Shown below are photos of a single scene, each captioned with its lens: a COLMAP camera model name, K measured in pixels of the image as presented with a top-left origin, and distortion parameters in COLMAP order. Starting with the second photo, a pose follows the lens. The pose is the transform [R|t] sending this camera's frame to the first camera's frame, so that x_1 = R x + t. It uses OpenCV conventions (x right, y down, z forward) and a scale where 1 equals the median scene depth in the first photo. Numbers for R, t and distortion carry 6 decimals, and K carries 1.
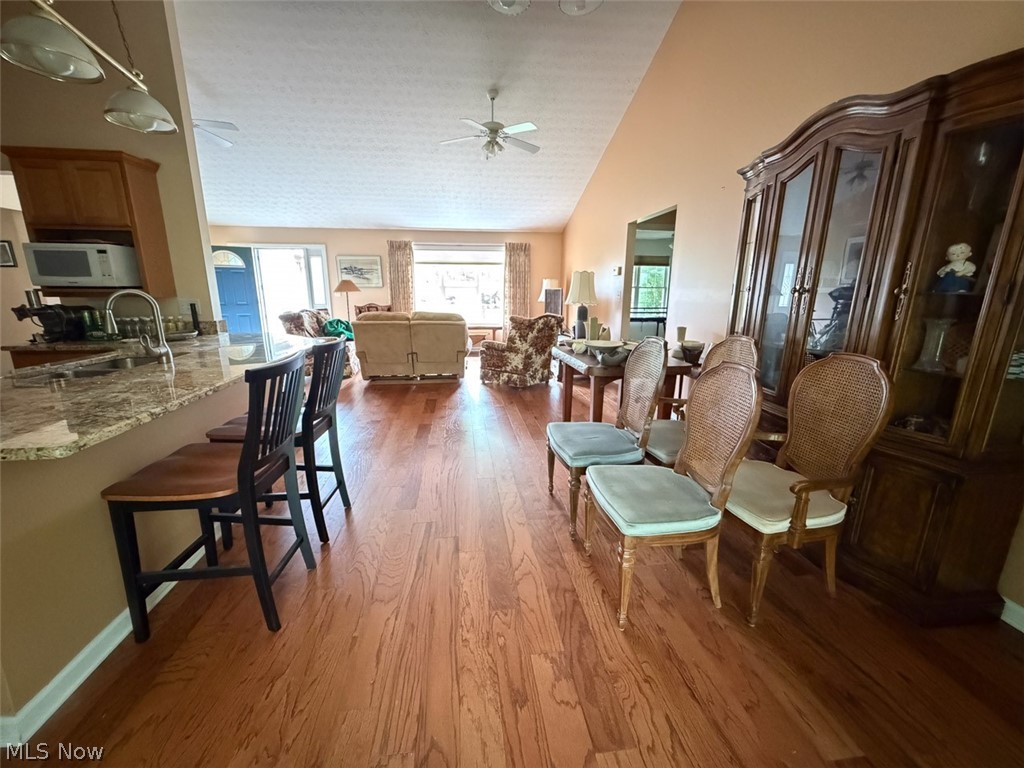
lens RADIAL K [[411.0, 0, 512.0], [0, 411.0, 384.0], [0, 0, 1]] dist [0.000167, -0.000018]
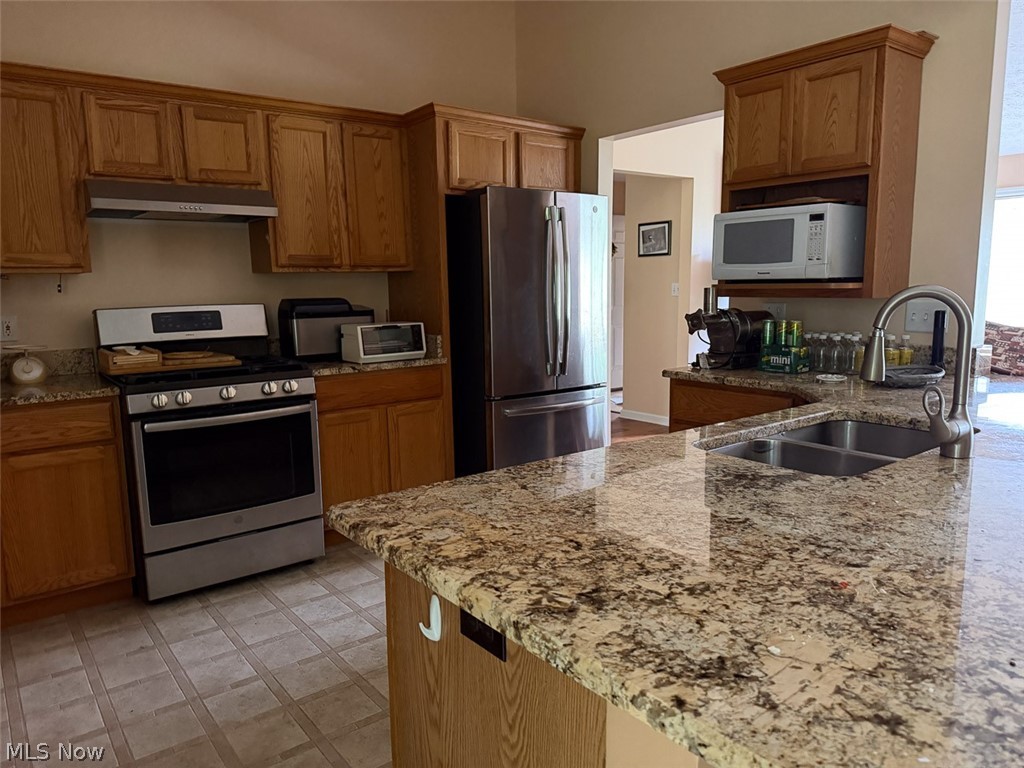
lens RADIAL K [[716.7, 0, 512.0], [0, 716.7, 384.0], [0, 0, 1]] dist [0.110190, -0.152728]
pose [[0.517545, 0.108958, -0.848690, -0.346975], [-0.177014, 0.984036, 0.018388, -0.044080], [0.837146, 0.140714, 0.528571, 0.161617]]
